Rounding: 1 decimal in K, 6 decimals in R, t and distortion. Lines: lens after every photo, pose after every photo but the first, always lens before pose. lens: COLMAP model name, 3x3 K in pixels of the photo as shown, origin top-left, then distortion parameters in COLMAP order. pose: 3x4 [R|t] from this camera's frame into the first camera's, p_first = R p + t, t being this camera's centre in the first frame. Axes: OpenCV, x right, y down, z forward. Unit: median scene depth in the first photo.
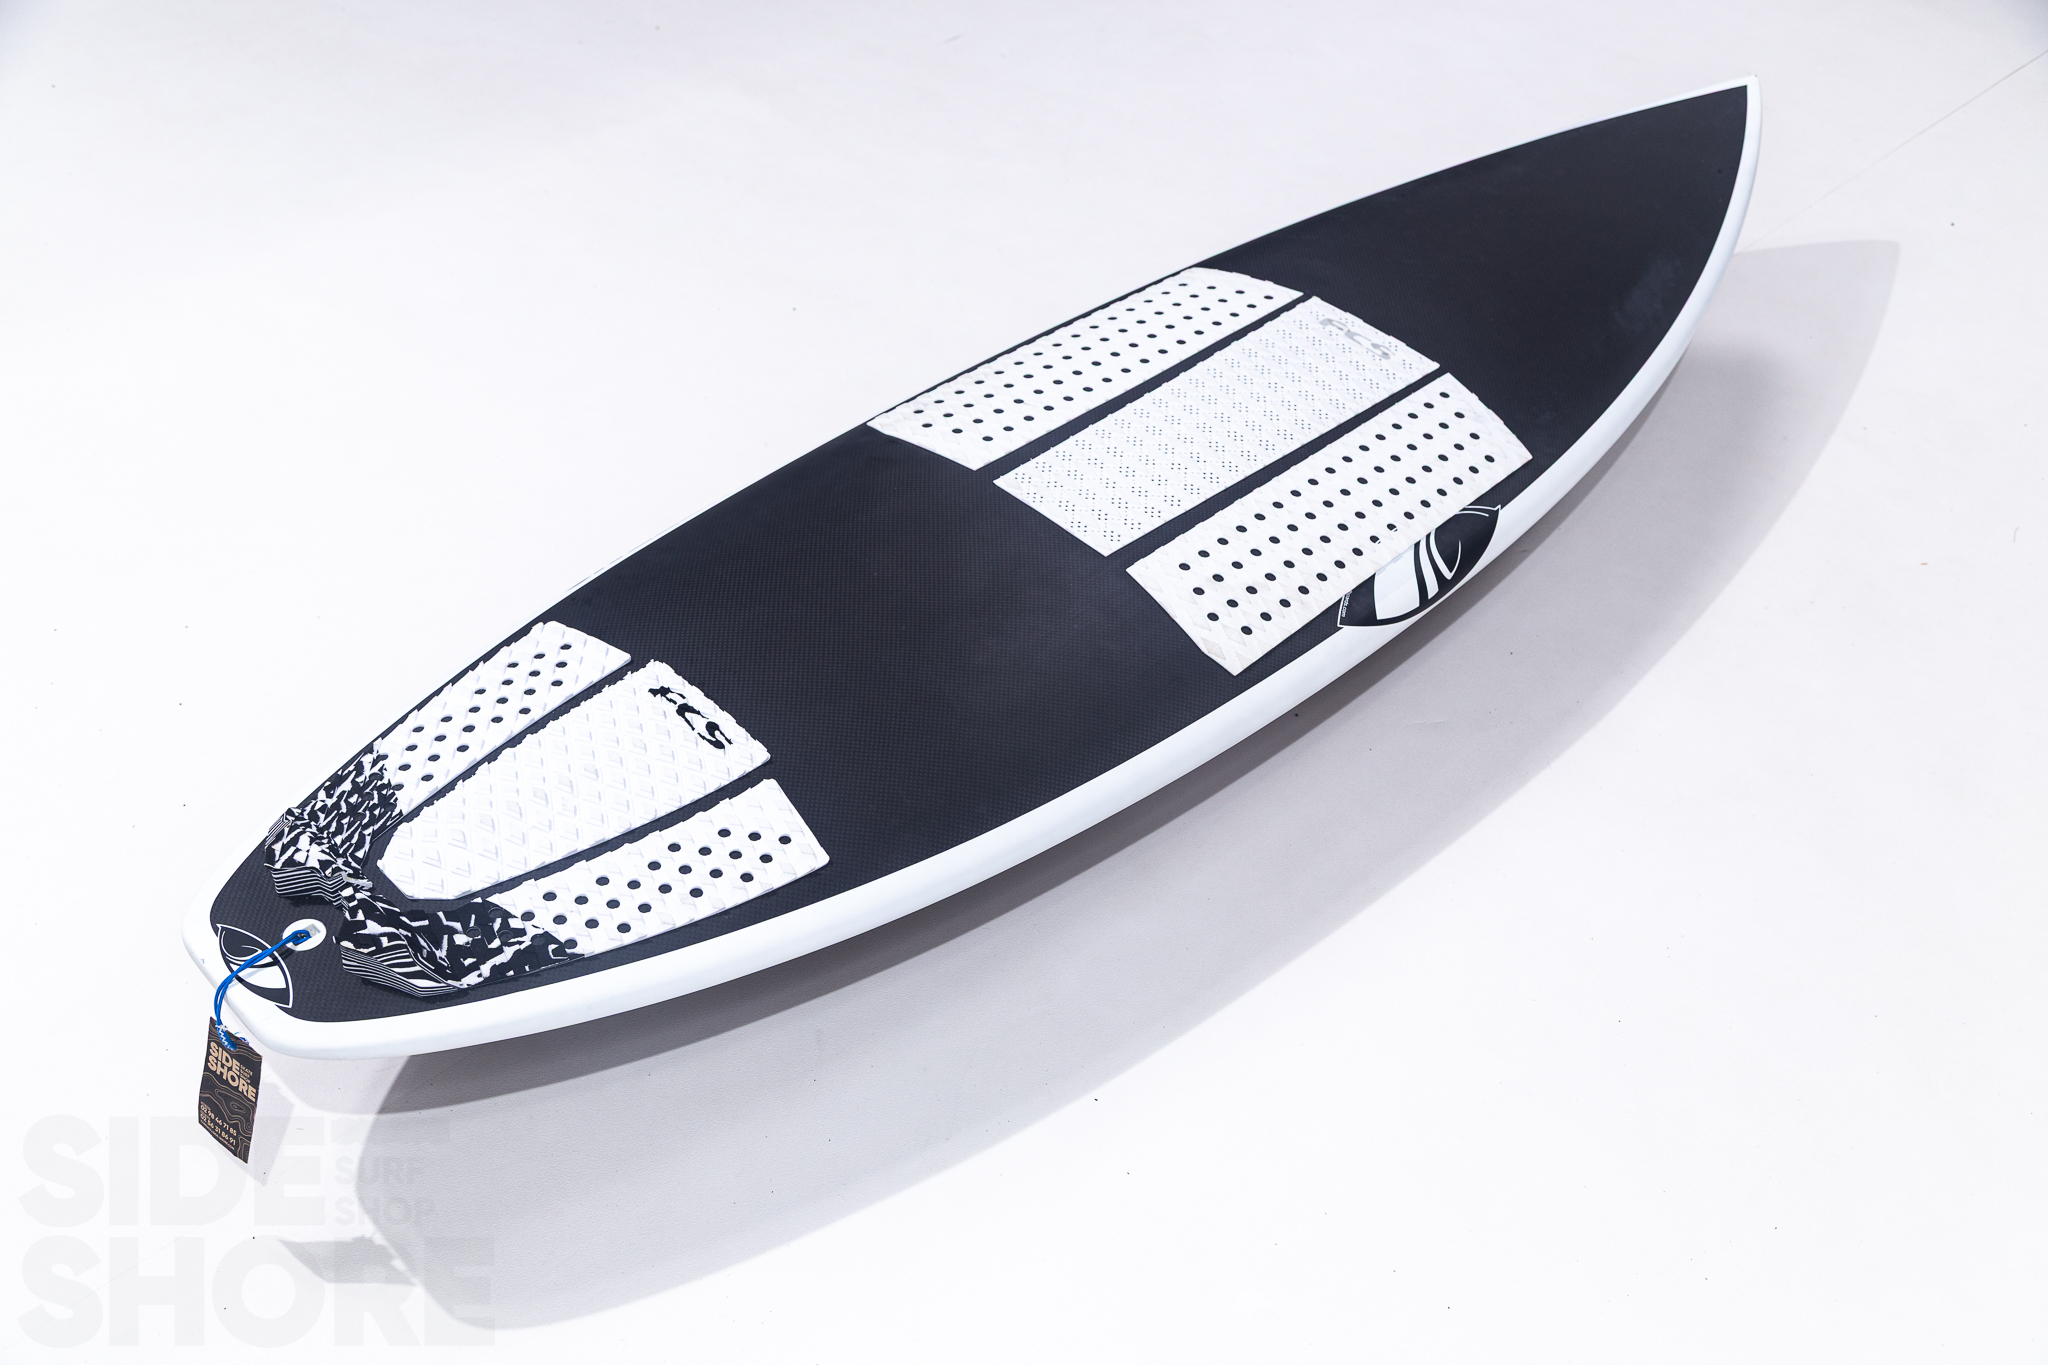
lens RADIAL K [[2016.6, 0, 1024.0], [0, 2016.6, 682.5], [0, 0, 1]] dist [-0.008352, -0.003425]
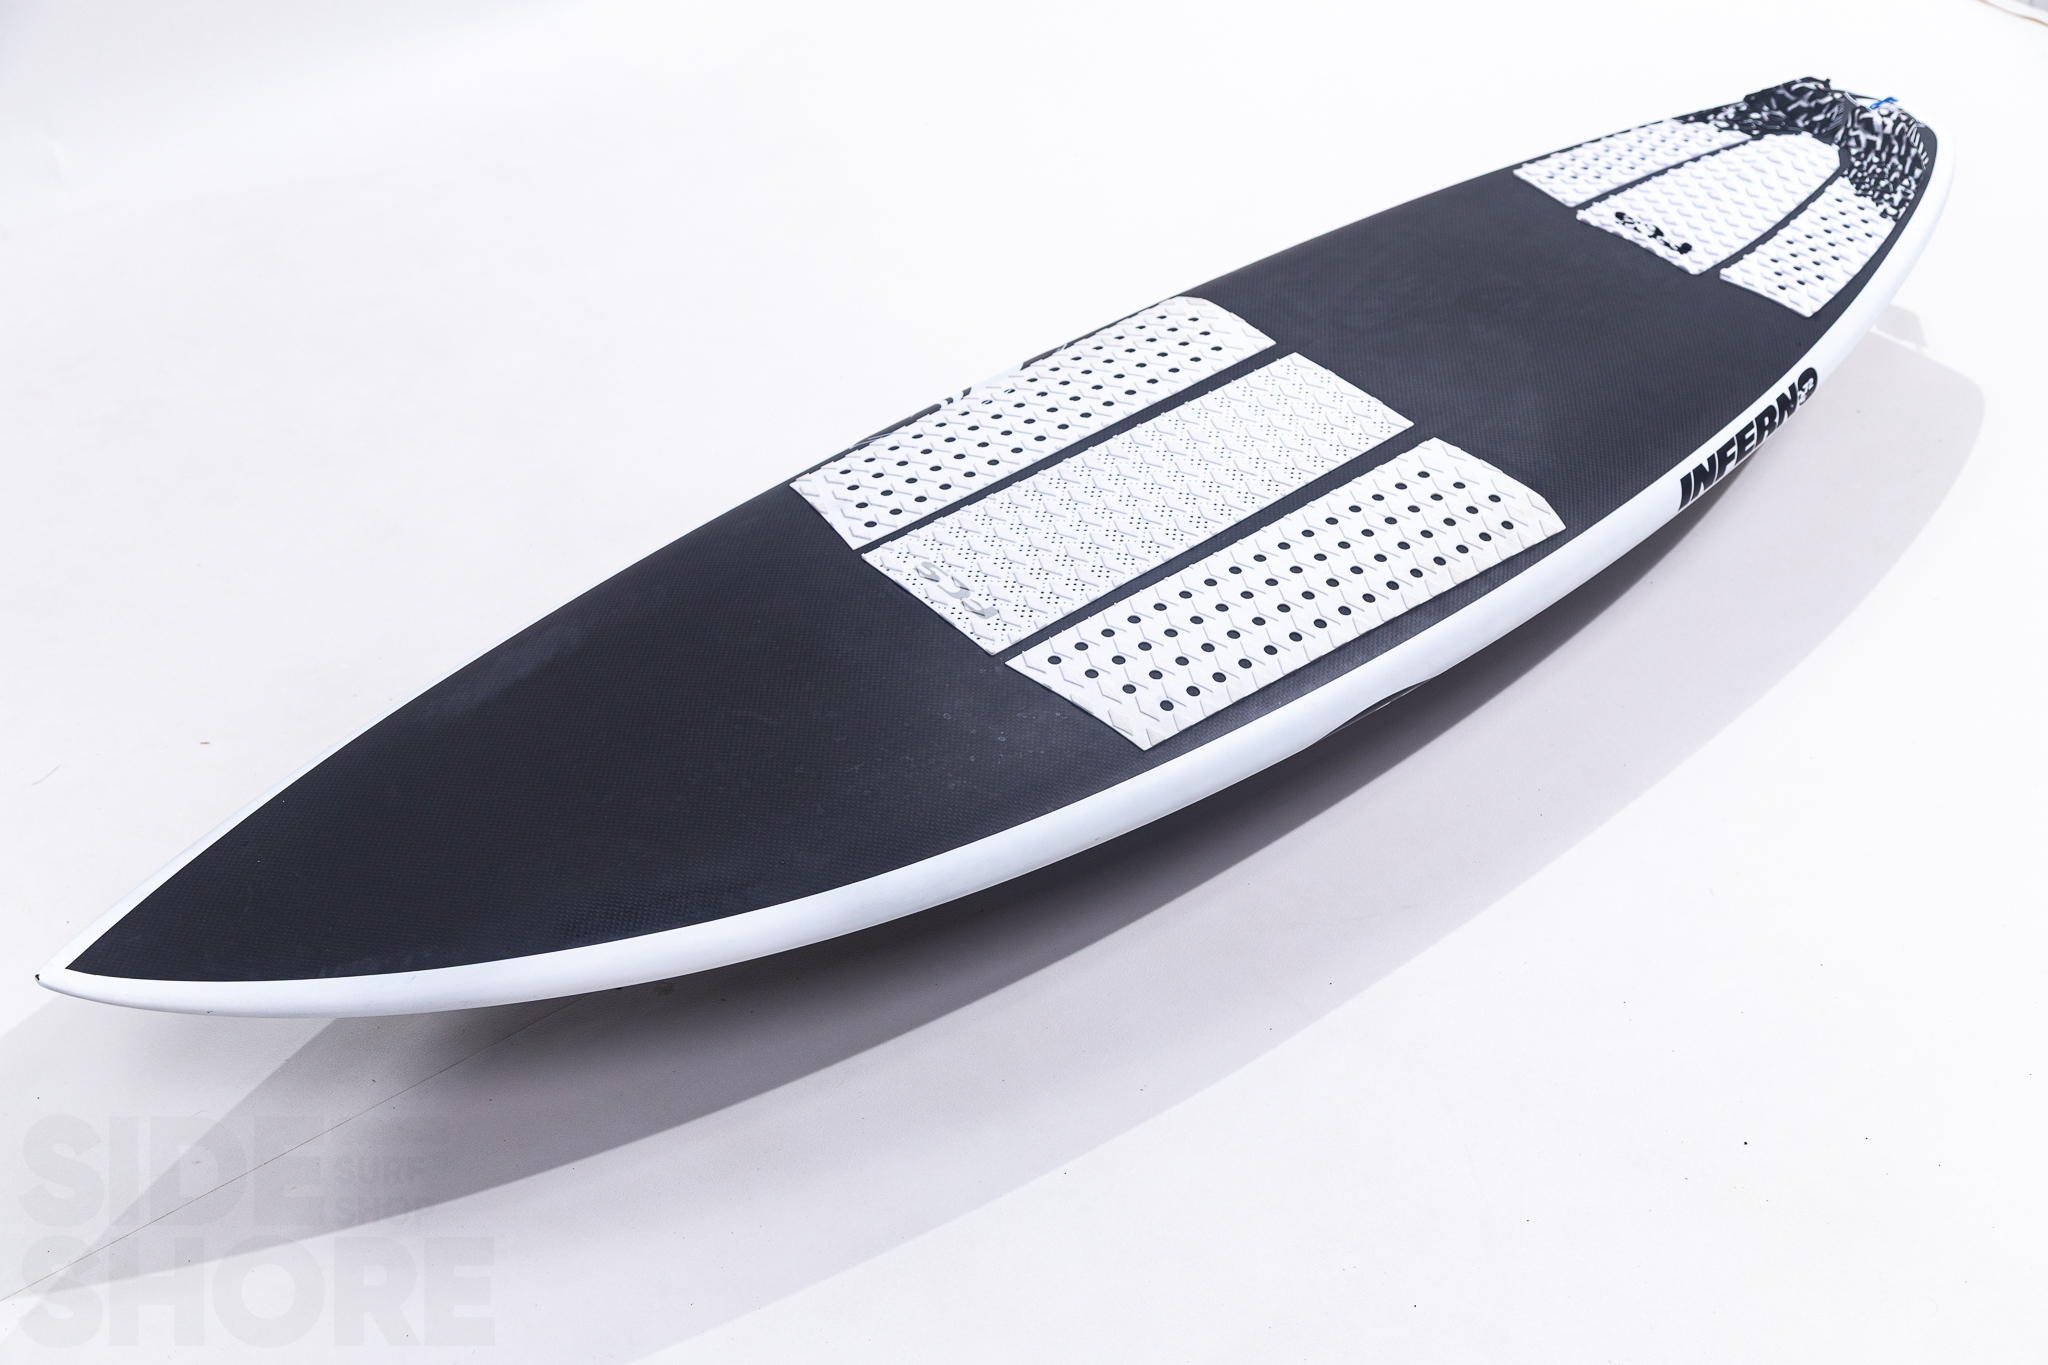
lens RADIAL K [[2621.0, 0, 1024.0], [0, 2621.0, 682.5], [0, 0, 1]] dist [-0.002289, -0.239285]
pose [[-0.995672, -0.089896, 0.023578, 0.150318], [0.011758, 0.129814, 0.991469, -1.549856], [-0.092190, 0.987455, -0.128195, 1.553748]]
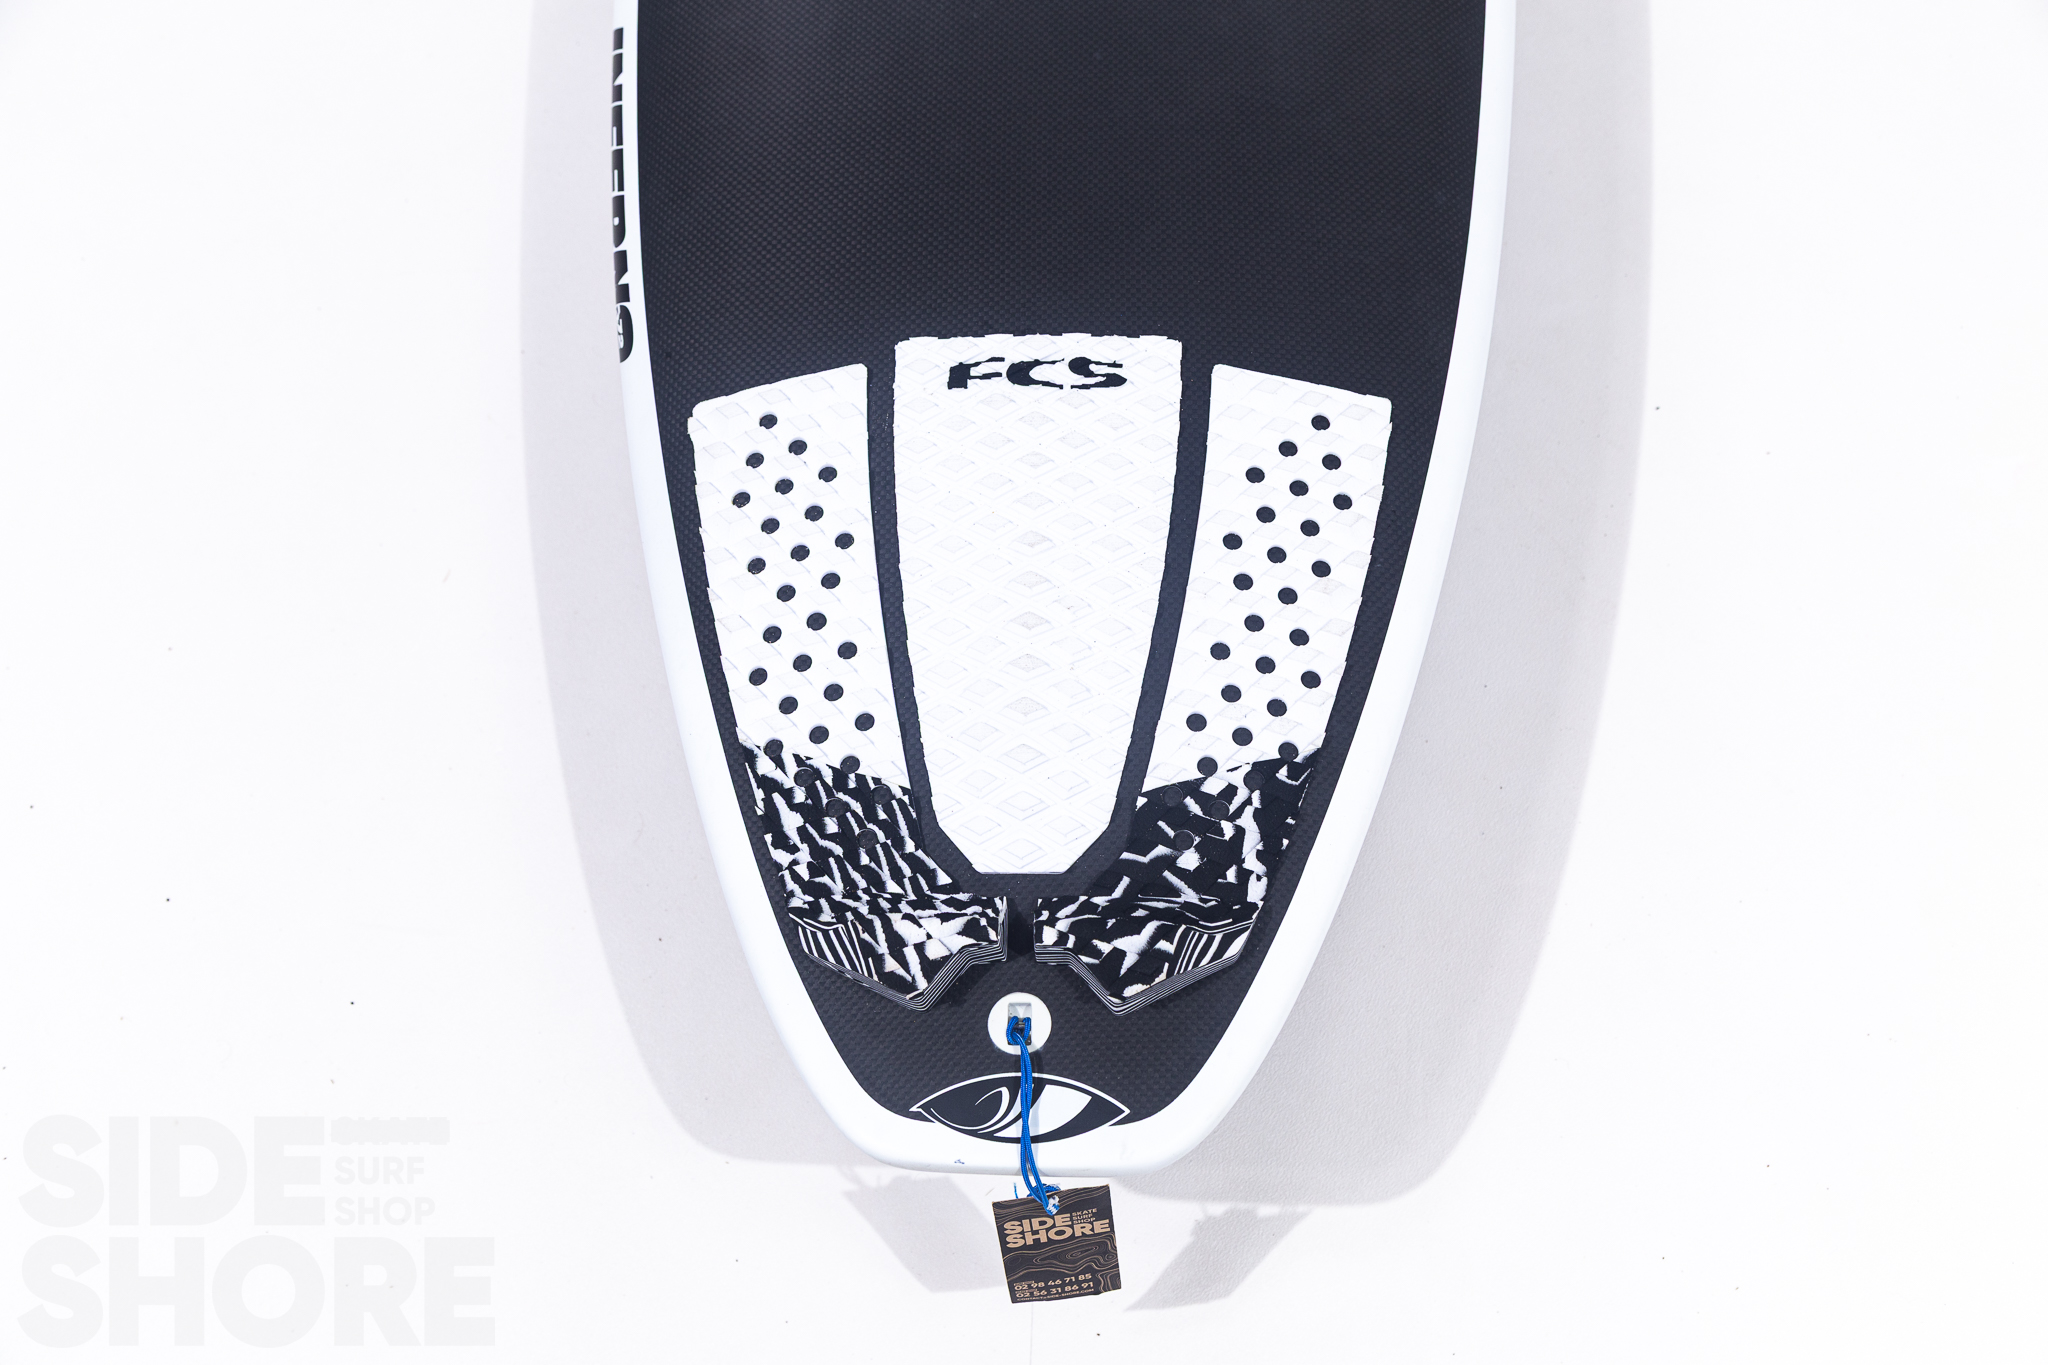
lens RADIAL K [[2342.6, 0, 1024.0], [0, 2342.6, 682.5], [0, 0, 1]] dist [-0.040422, -0.026511]
pose [[0.715215, -0.678158, 0.169026, -0.374579], [0.548289, 0.694403, 0.466030, -0.275460], [-0.433413, -0.240637, 0.868474, 0.340848]]
